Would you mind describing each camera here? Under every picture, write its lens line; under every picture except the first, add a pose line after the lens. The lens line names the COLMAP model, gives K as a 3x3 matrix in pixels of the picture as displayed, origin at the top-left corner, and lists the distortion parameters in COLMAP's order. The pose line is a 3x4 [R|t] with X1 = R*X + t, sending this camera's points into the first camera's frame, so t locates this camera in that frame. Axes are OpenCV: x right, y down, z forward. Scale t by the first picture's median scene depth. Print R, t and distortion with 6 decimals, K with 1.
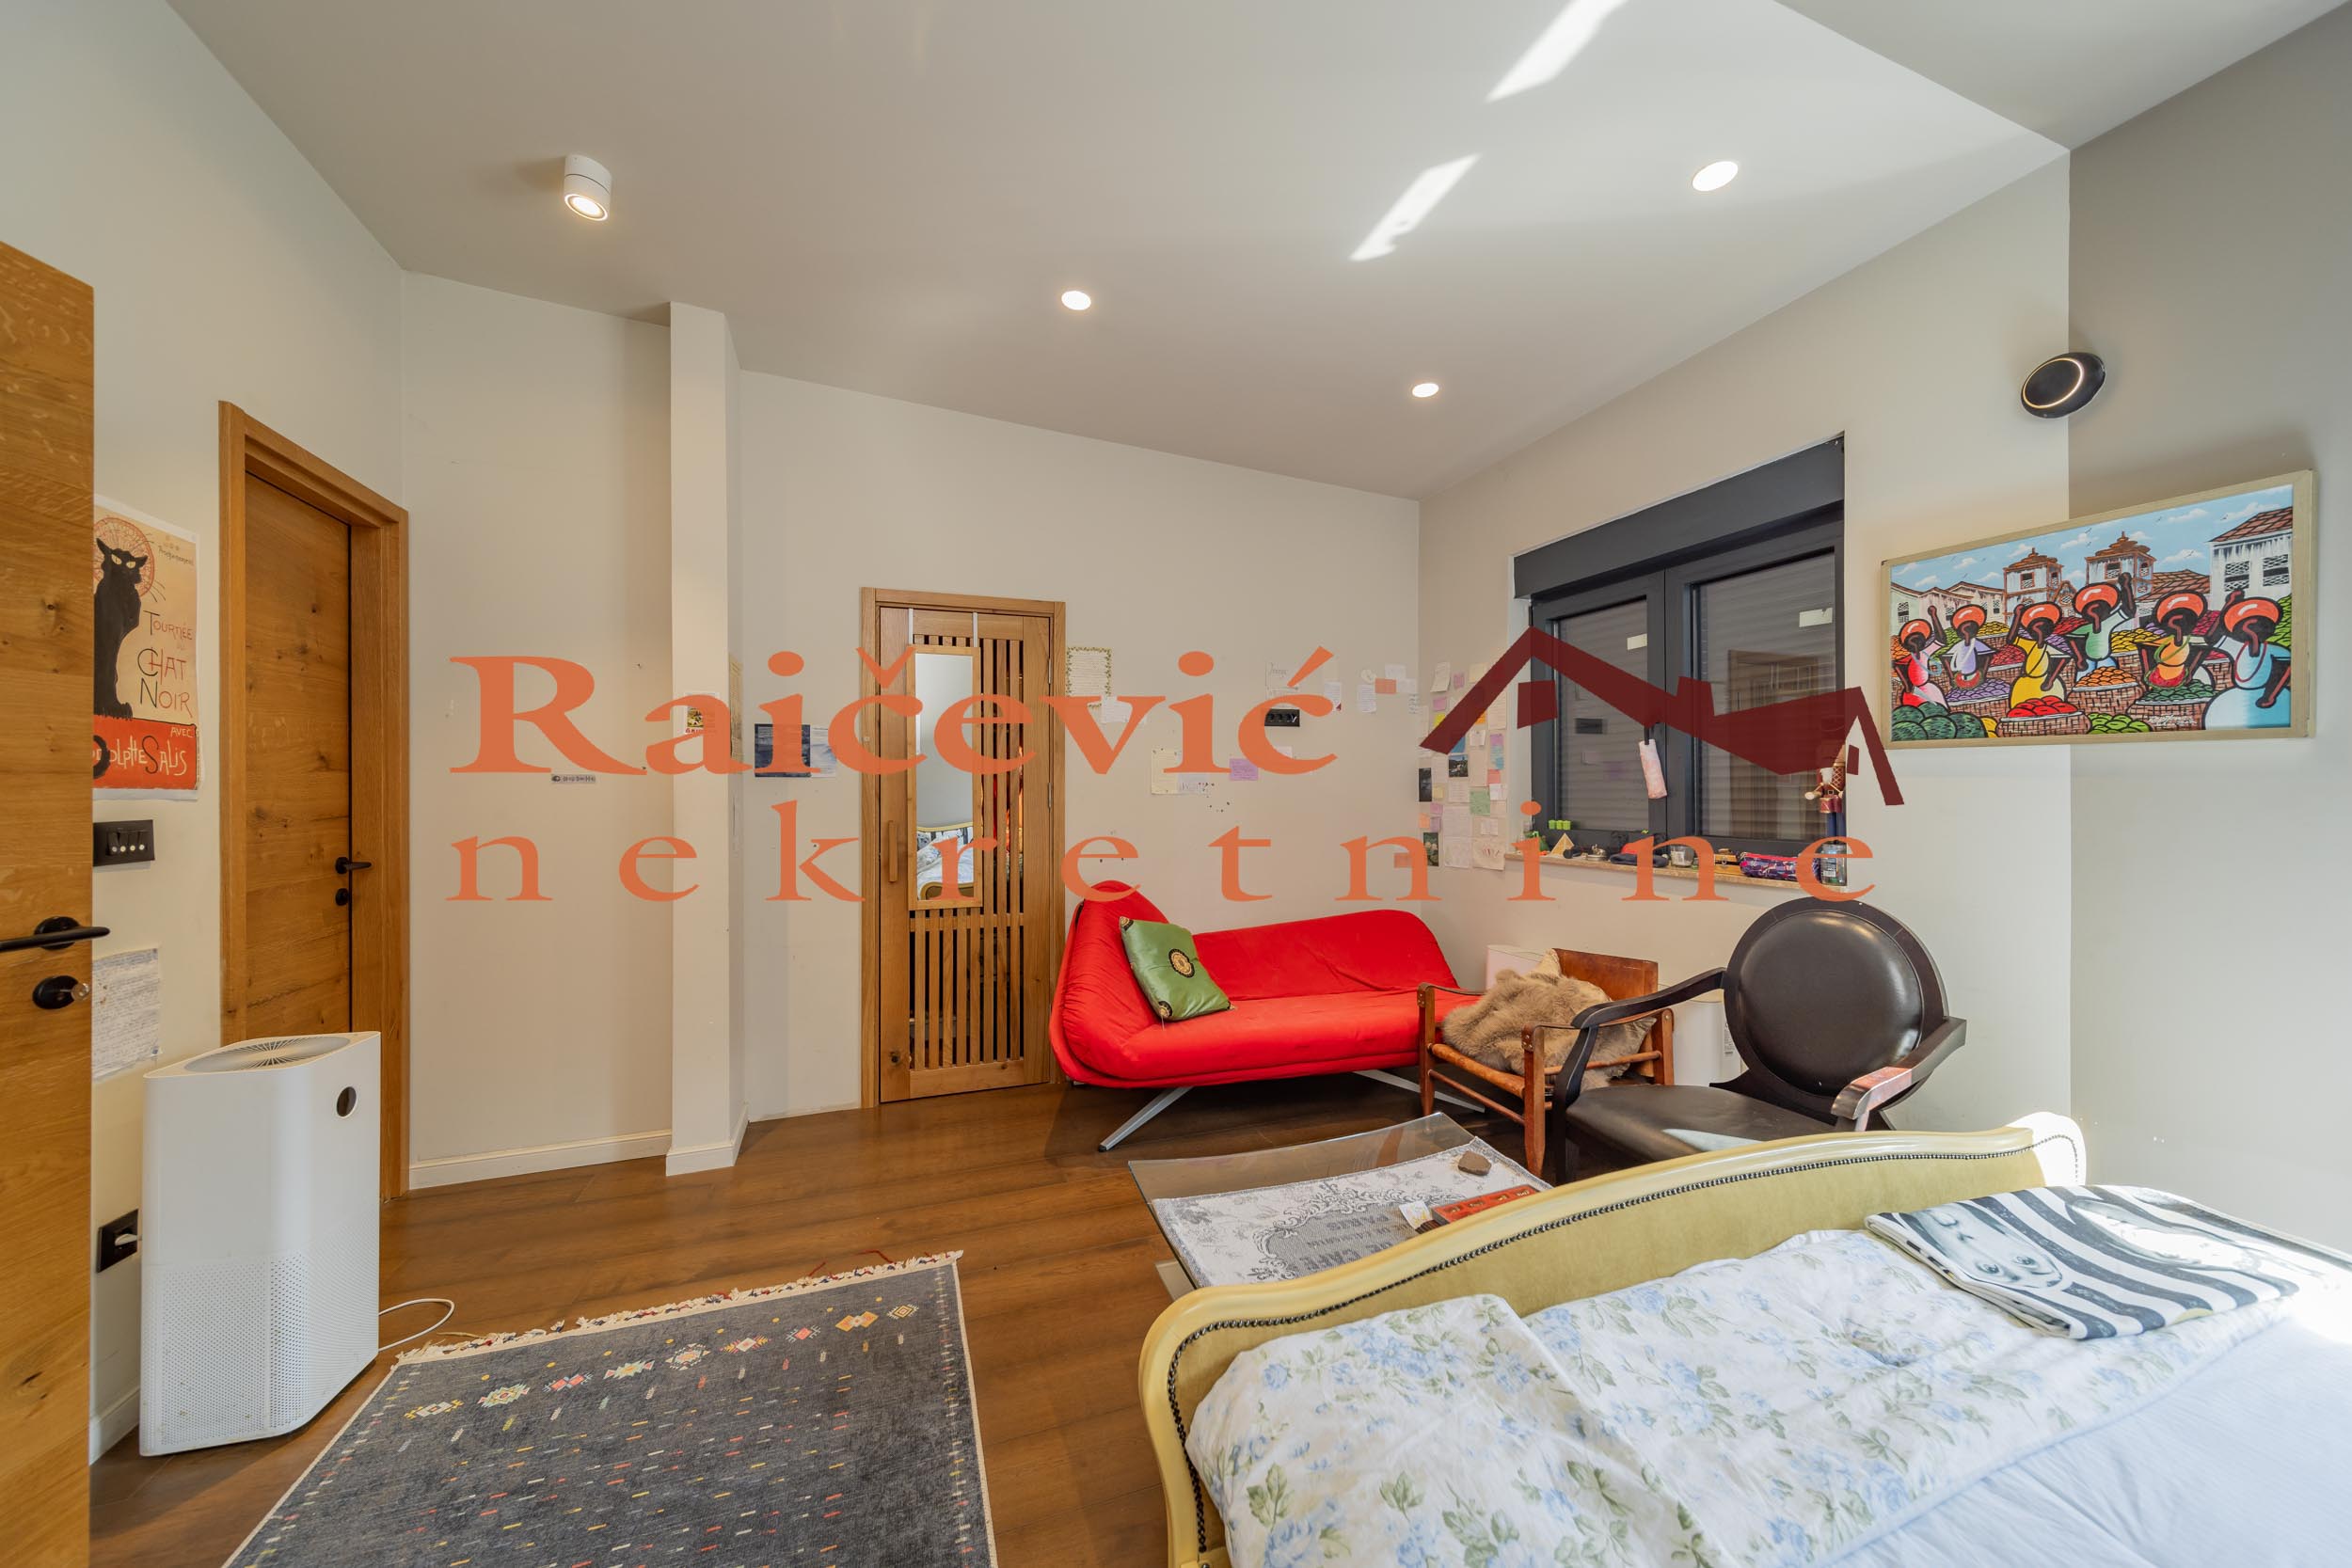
lens RADIAL K [[818.8, 0, 1174.8], [0, 818.8, 800.3], [0, 0, 1]] dist [0.005627, -0.001353]
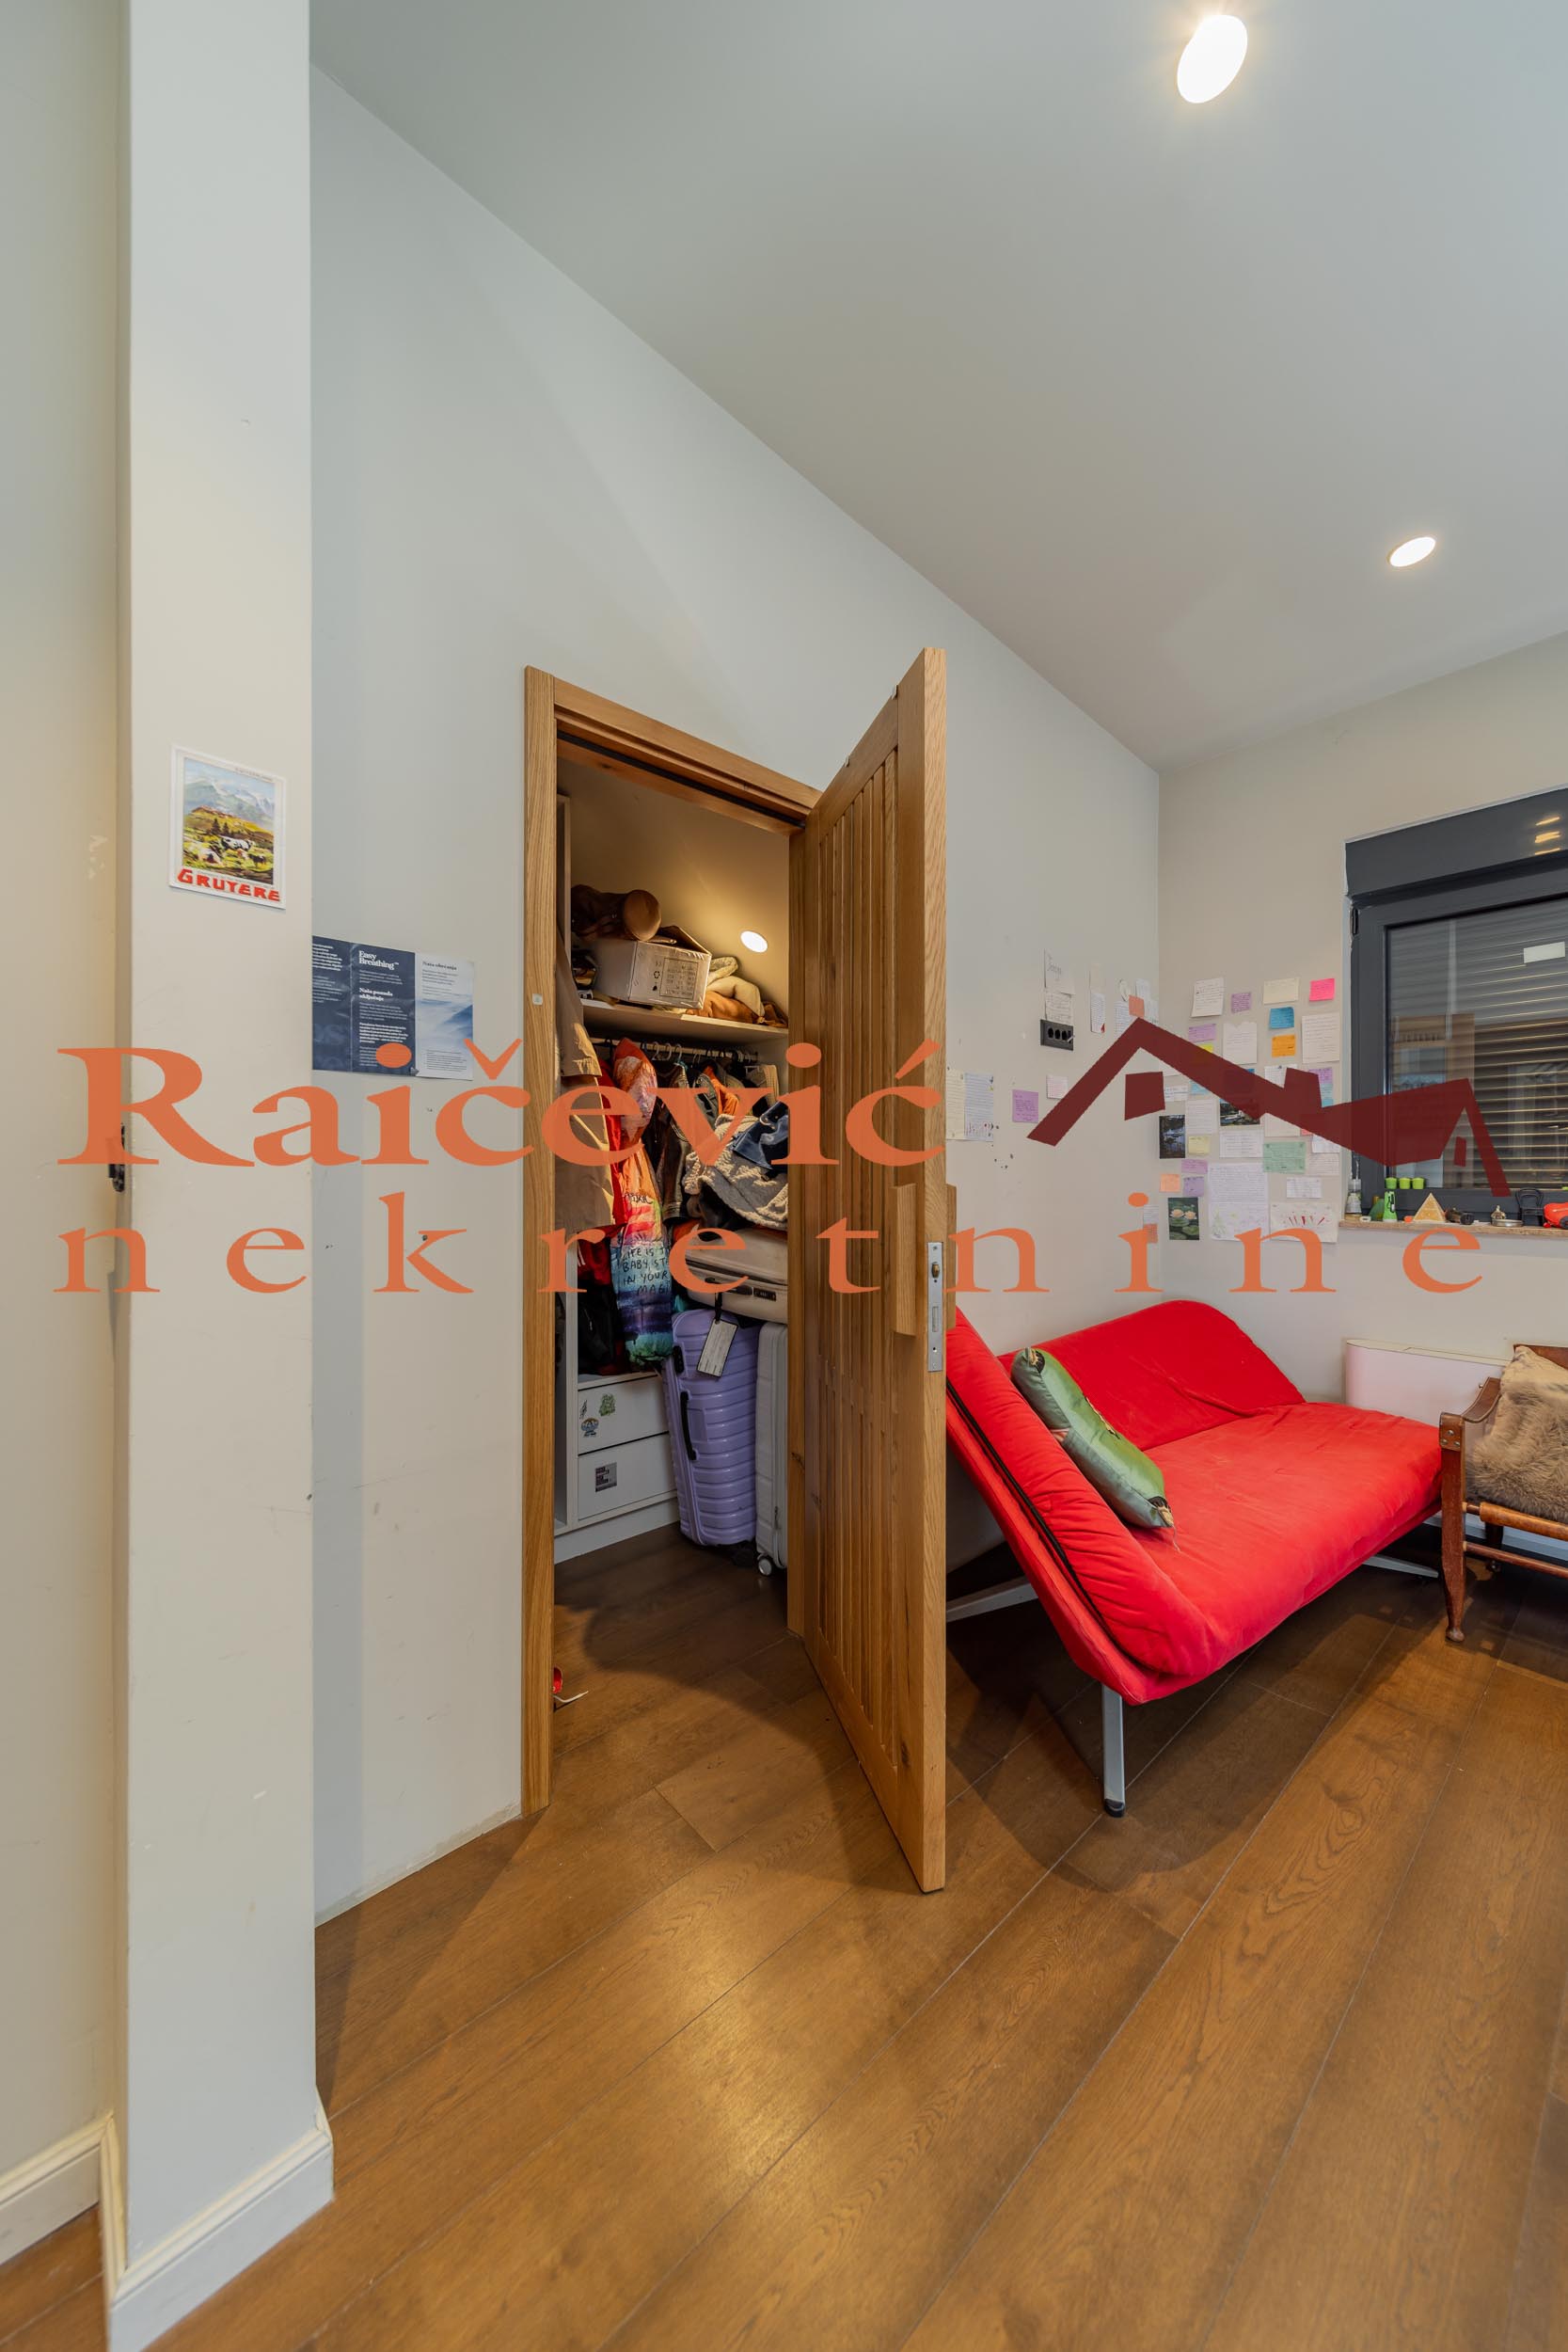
lens RADIAL K [[811.3, 0, 784.0], [0, 811.3, 1176.0], [0, 0, 1]] dist [-0.000688, -0.000177]
pose [[0.929461, -0.001631, 0.368916, -0.338821], [0.002051, 0.999998, -0.000747, 0.019156], [-0.368913, 0.001451, 0.929463, 0.432497]]
